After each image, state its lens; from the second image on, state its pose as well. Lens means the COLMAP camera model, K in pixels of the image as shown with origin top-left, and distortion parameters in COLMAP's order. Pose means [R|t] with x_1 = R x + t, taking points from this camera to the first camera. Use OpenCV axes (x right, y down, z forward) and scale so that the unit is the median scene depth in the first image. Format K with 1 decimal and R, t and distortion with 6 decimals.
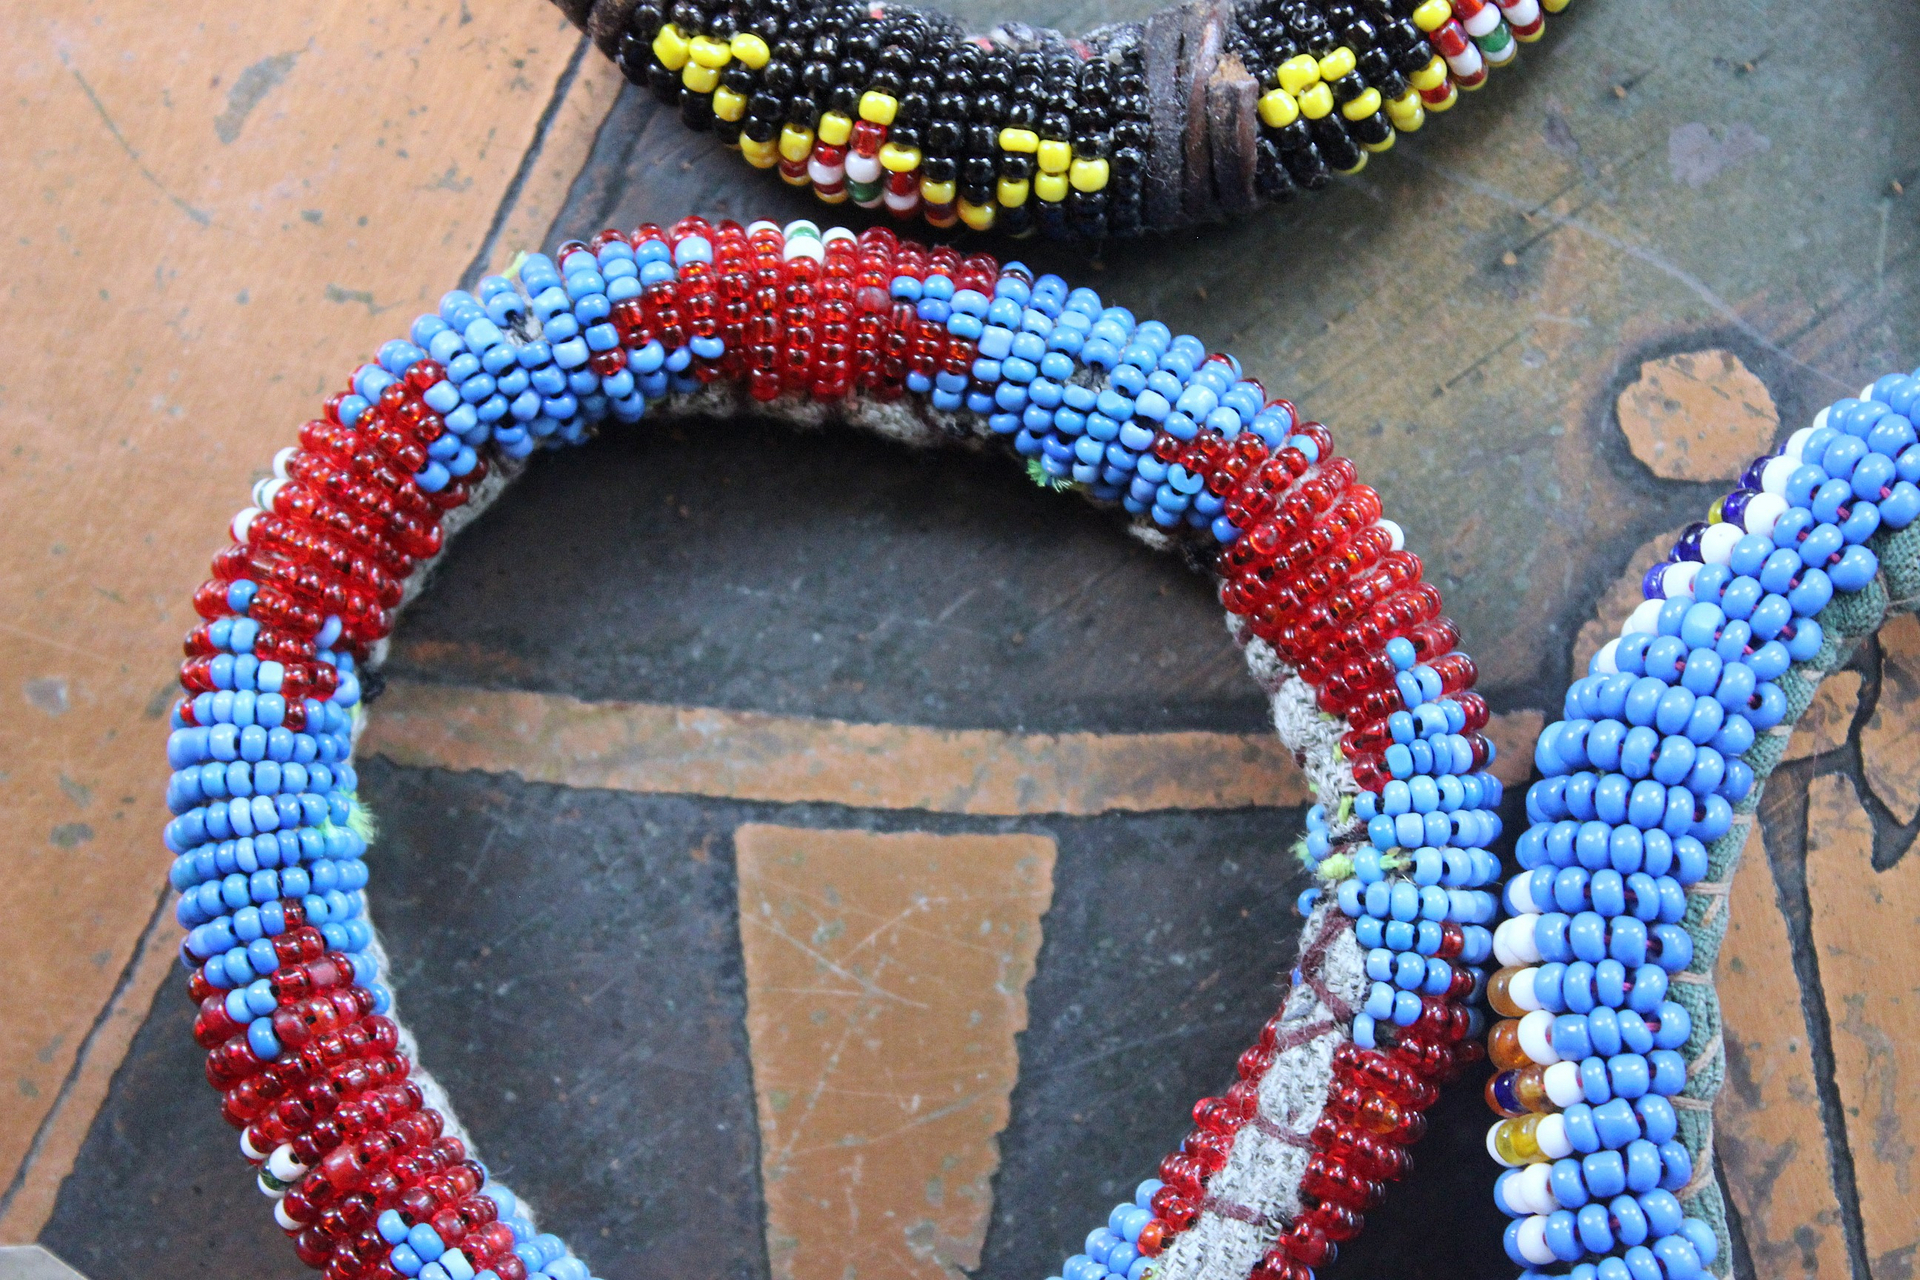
lens RADIAL K [[4615.0, 0, 936.1], [0, 4615.0, 650.8], [0, 0, 1]] dist [0.038272, 0.711207]
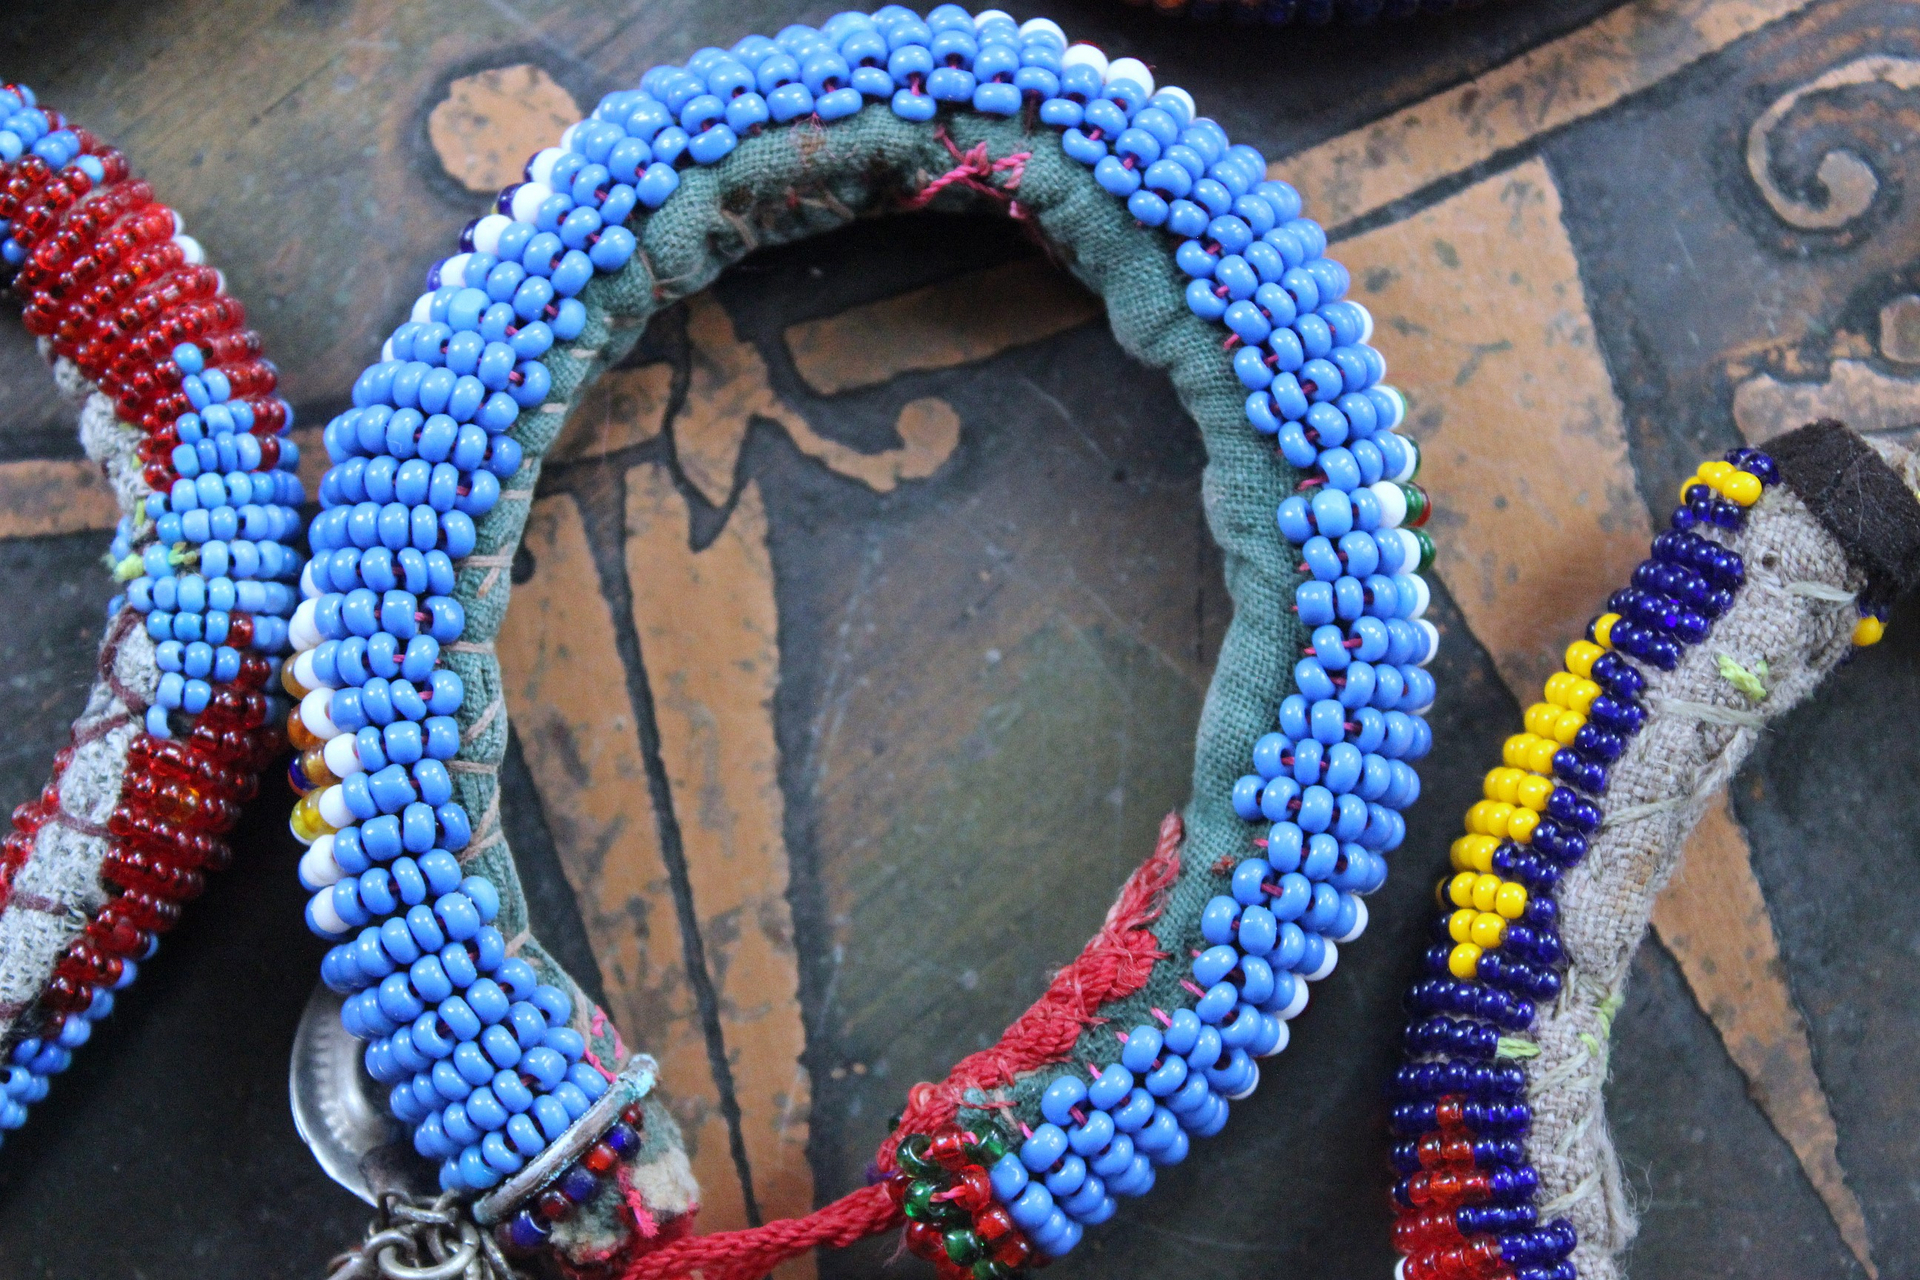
lens RADIAL K [[4615.0, 0, 936.1], [0, 4615.0, 650.8], [0, 0, 1]] dist [0.038272, 0.711207]
pose [[0.997276, -0.064257, 0.036209, 0.222889], [0.065157, 0.997581, -0.024238, 0.100068], [-0.034564, 0.026531, 0.999050, -0.033249]]
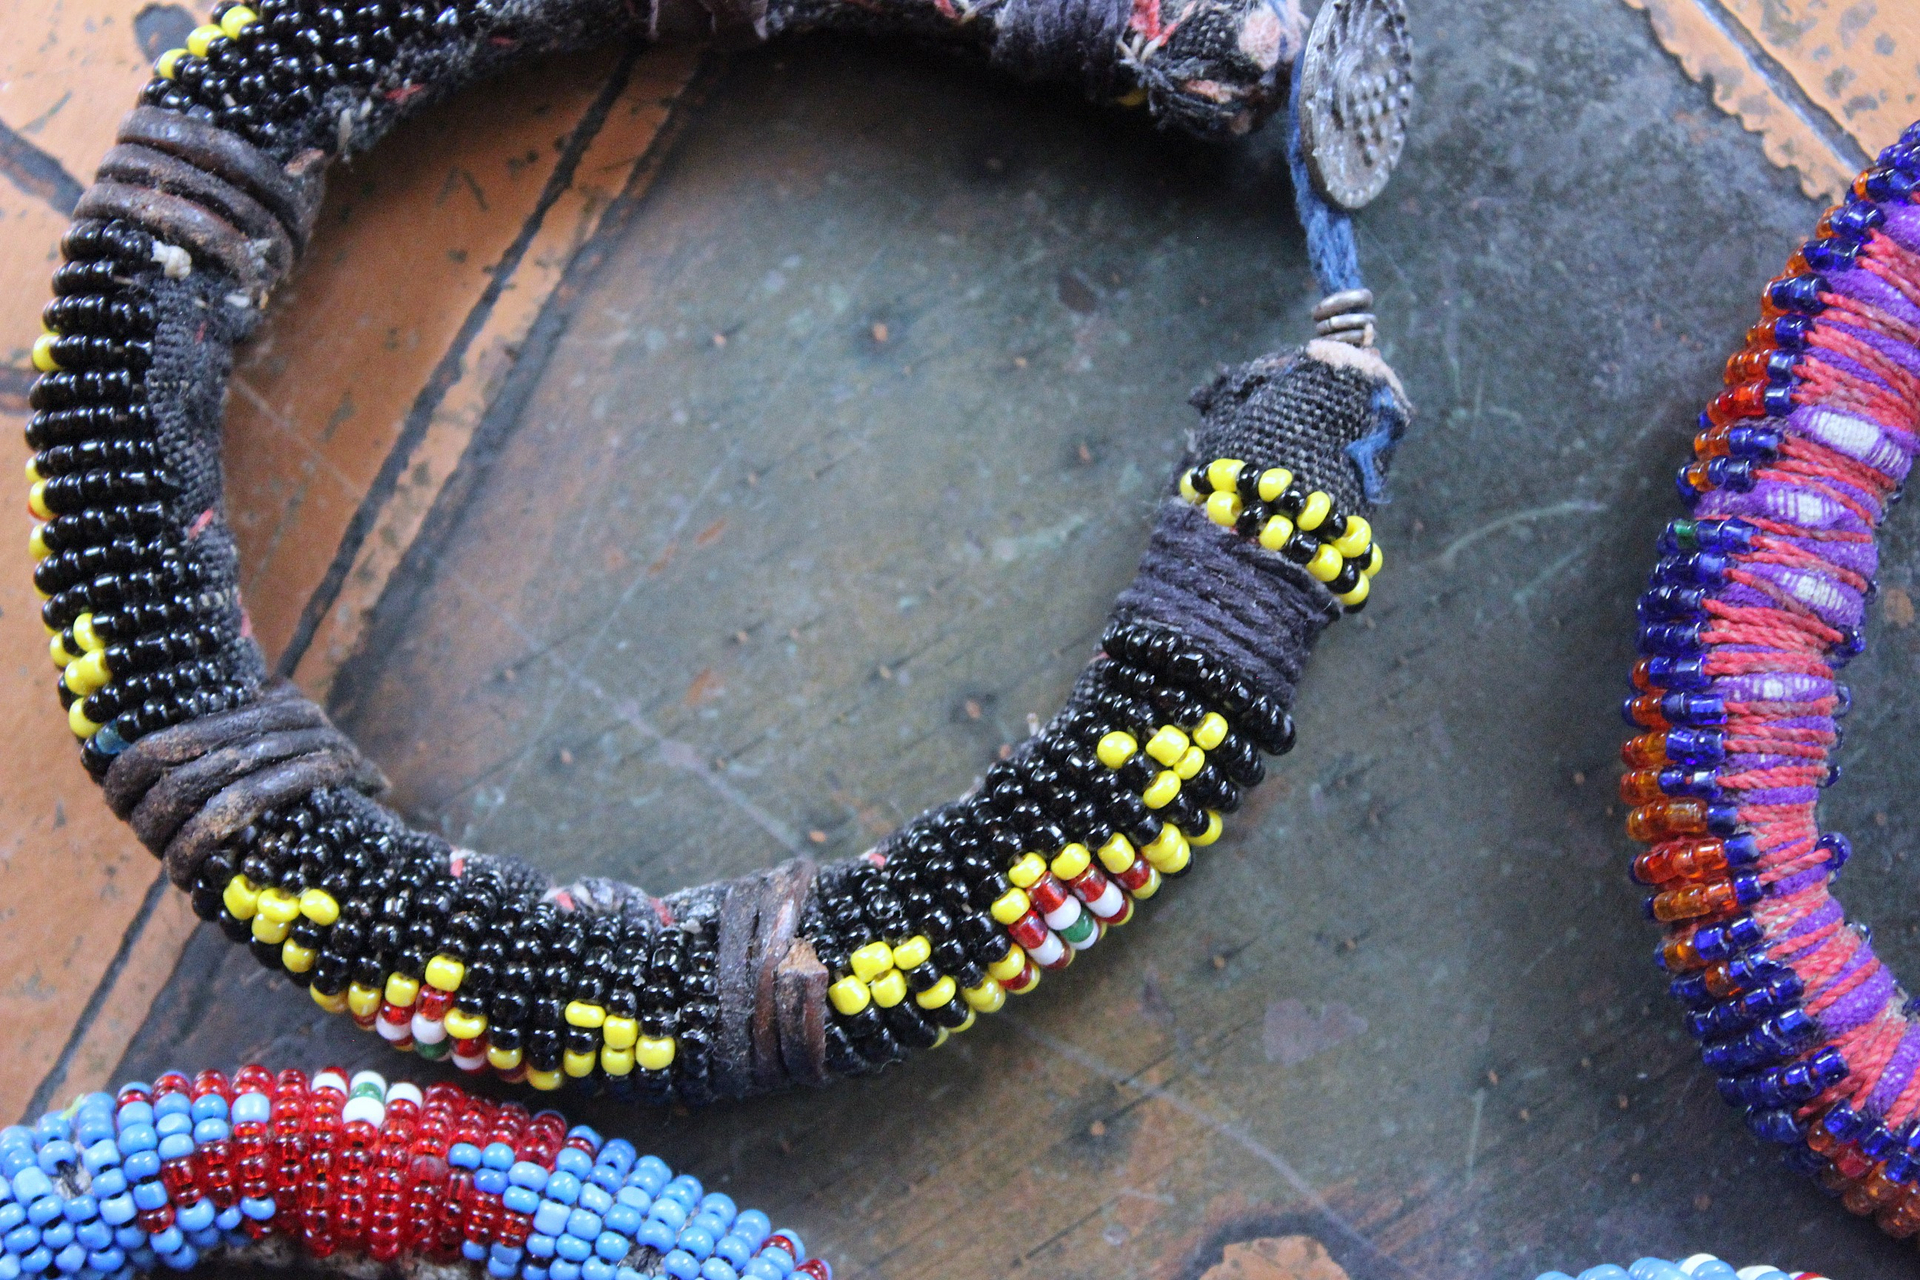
lens RADIAL K [[4615.0, 0, 936.1], [0, 4615.0, 650.8], [0, 0, 1]] dist [0.038272, 0.711207]
pose [[0.998637, 0.048962, -0.018060, 0.106702], [-0.049207, 0.998699, -0.013364, -0.178536], [0.017382, 0.014235, 0.999748, 0.015878]]
